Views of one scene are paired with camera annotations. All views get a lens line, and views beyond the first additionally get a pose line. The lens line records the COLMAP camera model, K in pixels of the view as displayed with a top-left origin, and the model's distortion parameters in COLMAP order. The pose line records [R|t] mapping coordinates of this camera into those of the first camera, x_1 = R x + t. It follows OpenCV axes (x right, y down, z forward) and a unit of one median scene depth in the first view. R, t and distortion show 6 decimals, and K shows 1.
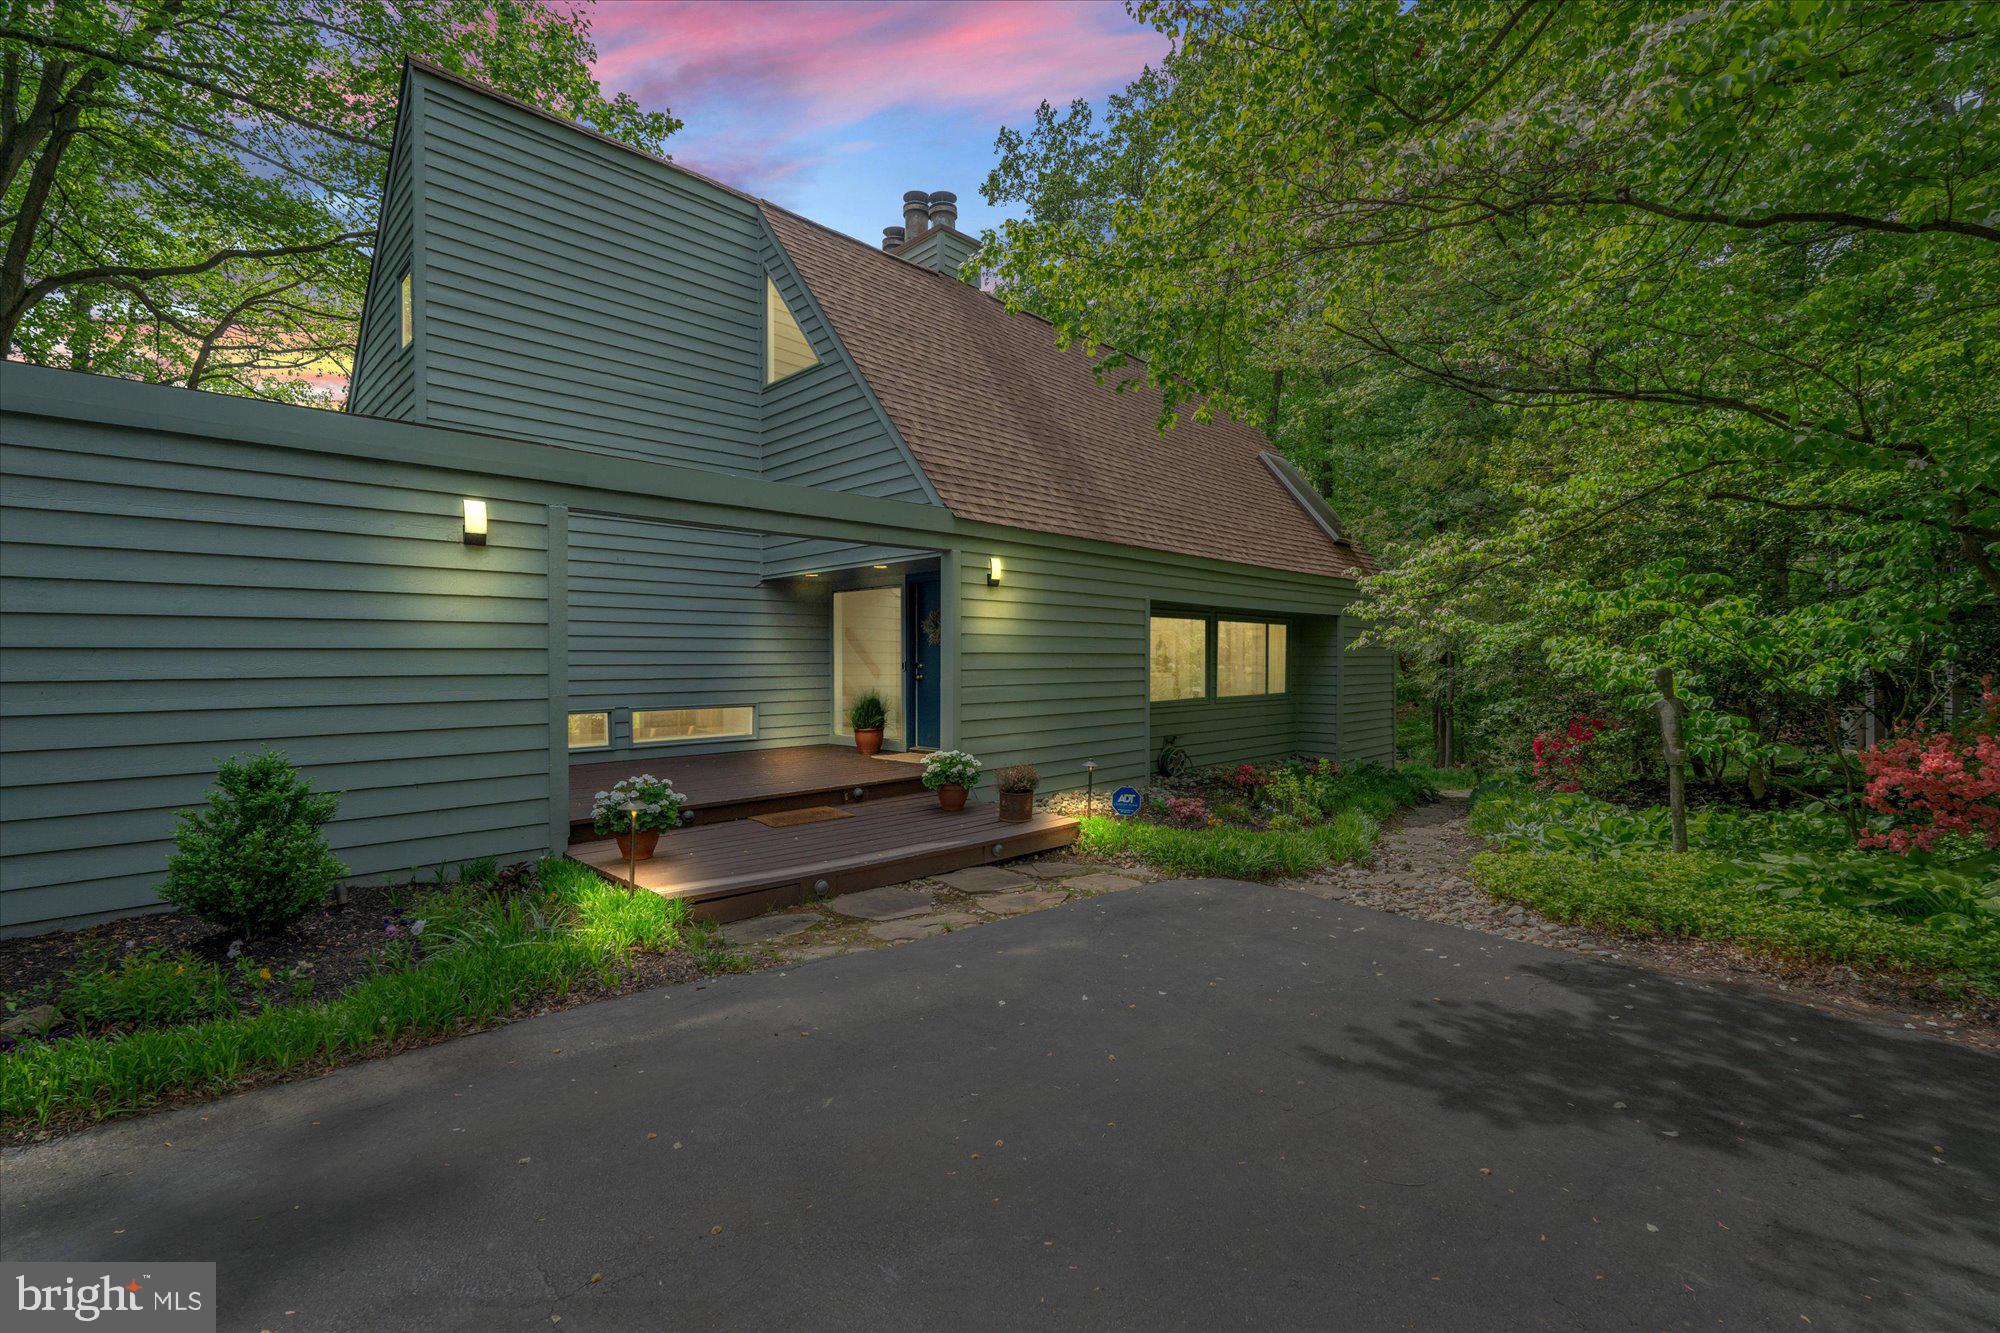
lens RADIAL K [[872.1, 0, 1005.7], [0, 872.1, 668.5], [0, 0, 1]] dist [0.000222, 0.000041]
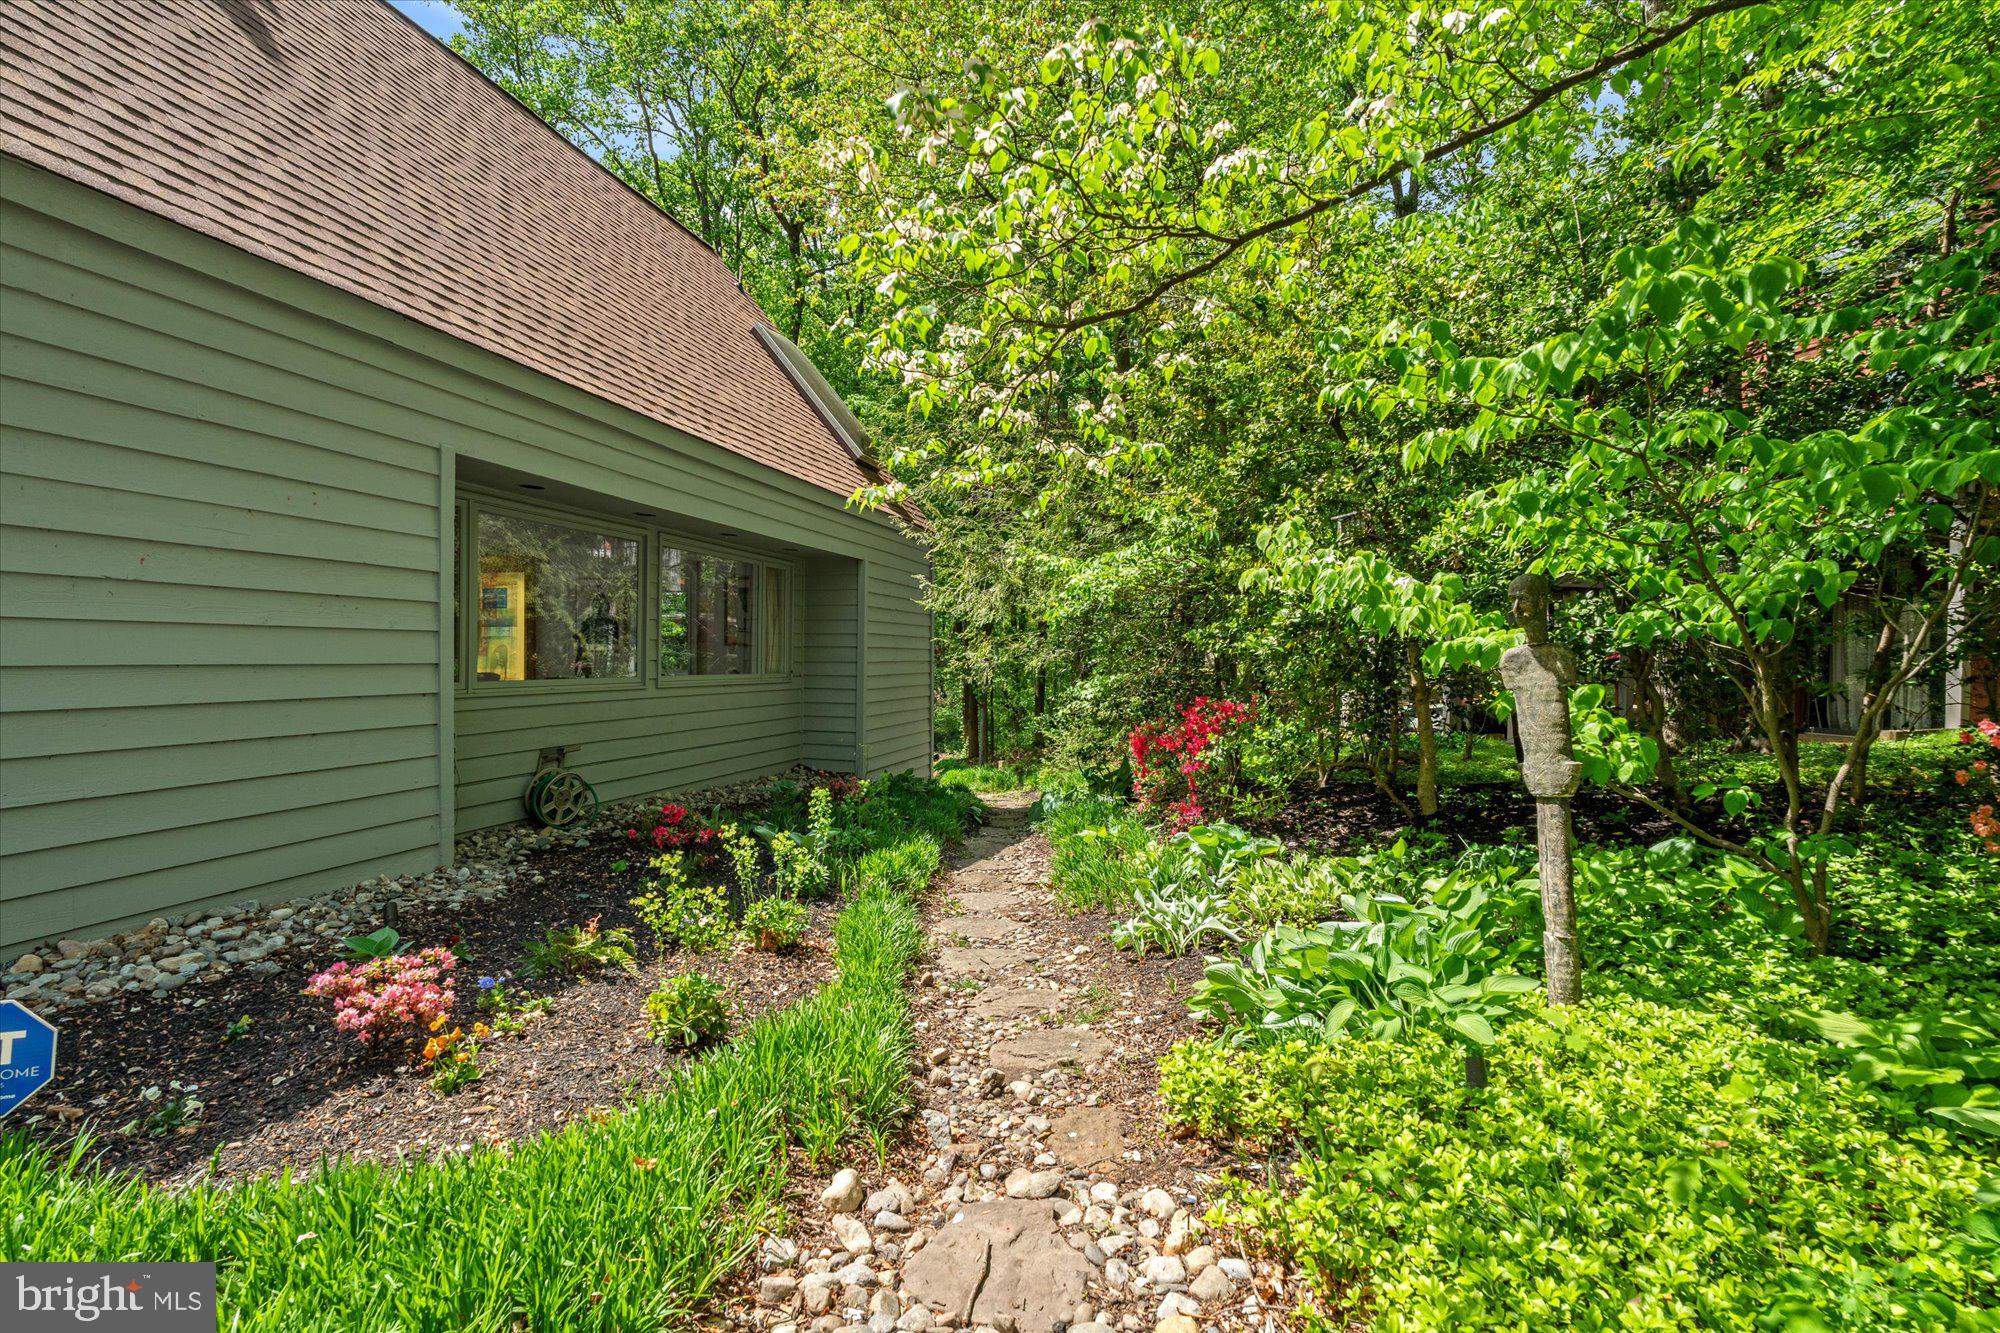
lens RADIAL K [[872.1, 0, 1000.4], [0, 872.1, 663.7], [0, 0, 1]] dist [0.000222, 0.000041]
pose [[0.872648, 0.009471, 0.488258, 0.172632], [-0.010460, 0.999945, -0.000701, 0.024400], [-0.488237, -0.004495, 0.872699, 0.420209]]
